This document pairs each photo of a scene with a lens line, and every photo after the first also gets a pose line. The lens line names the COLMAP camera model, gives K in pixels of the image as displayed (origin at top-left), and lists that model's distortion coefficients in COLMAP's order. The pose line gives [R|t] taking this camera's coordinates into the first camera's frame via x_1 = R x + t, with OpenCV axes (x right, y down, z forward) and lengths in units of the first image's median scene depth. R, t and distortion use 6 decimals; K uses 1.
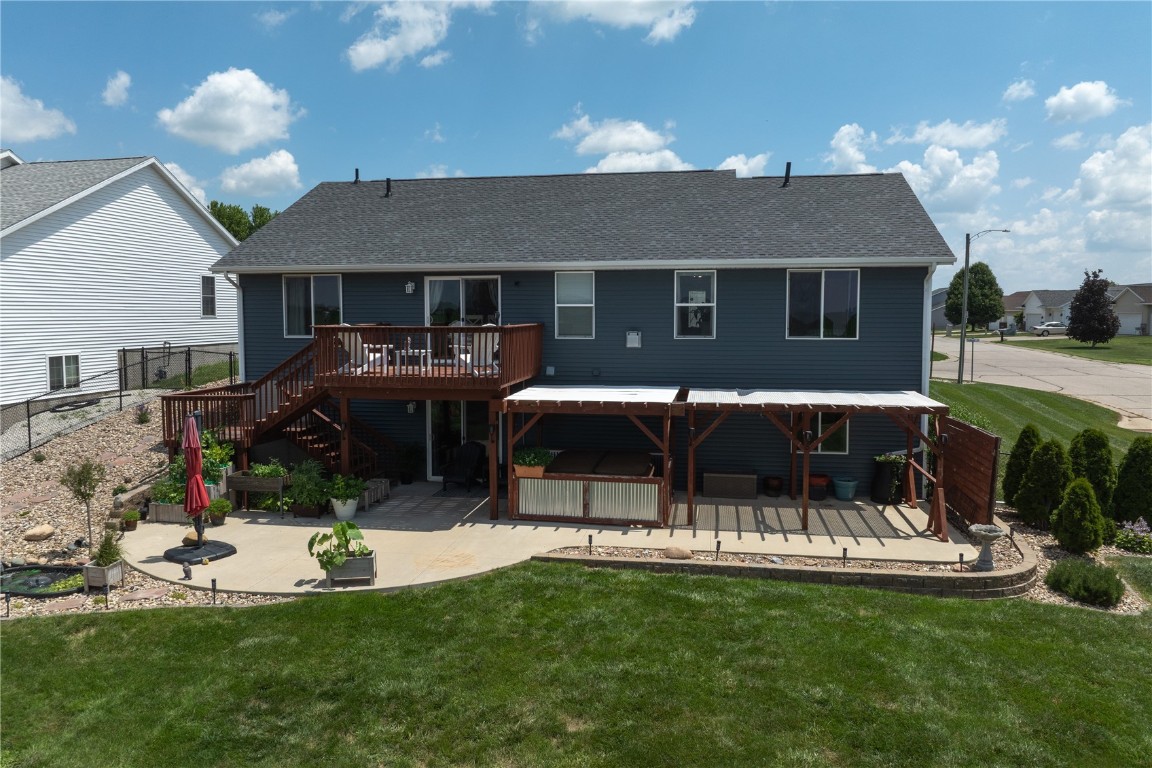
lens RADIAL K [[795.4, 0, 571.5], [0, 795.4, 383.8], [0, 0, 1]] dist [-0.033233, 0.003672]
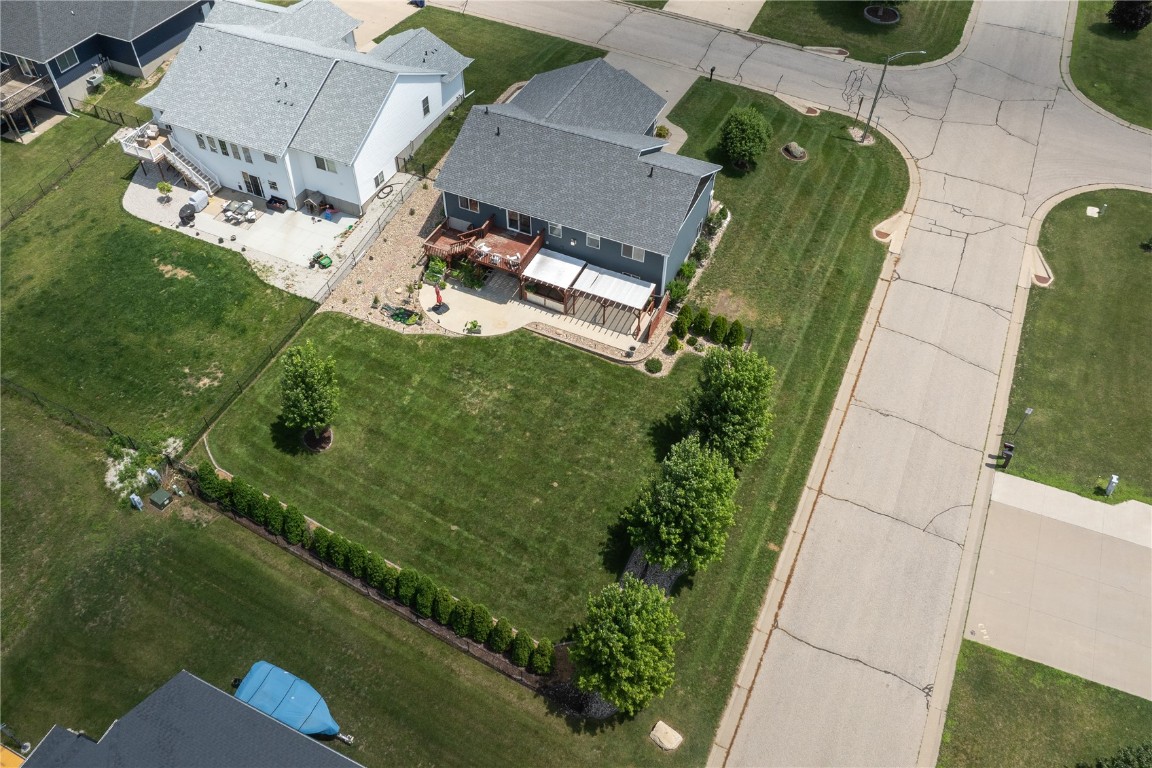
lens RADIAL K [[815.3, 0, 570.7], [0, 815.3, 343.4], [0, 0, 1]] dist [-0.032285, -0.002261]
pose [[0.964974, 0.195524, -0.174914, 0.866555], [-0.030909, 0.746825, 0.664302, -2.301614], [0.260517, -0.635628, 0.726710, -1.823690]]
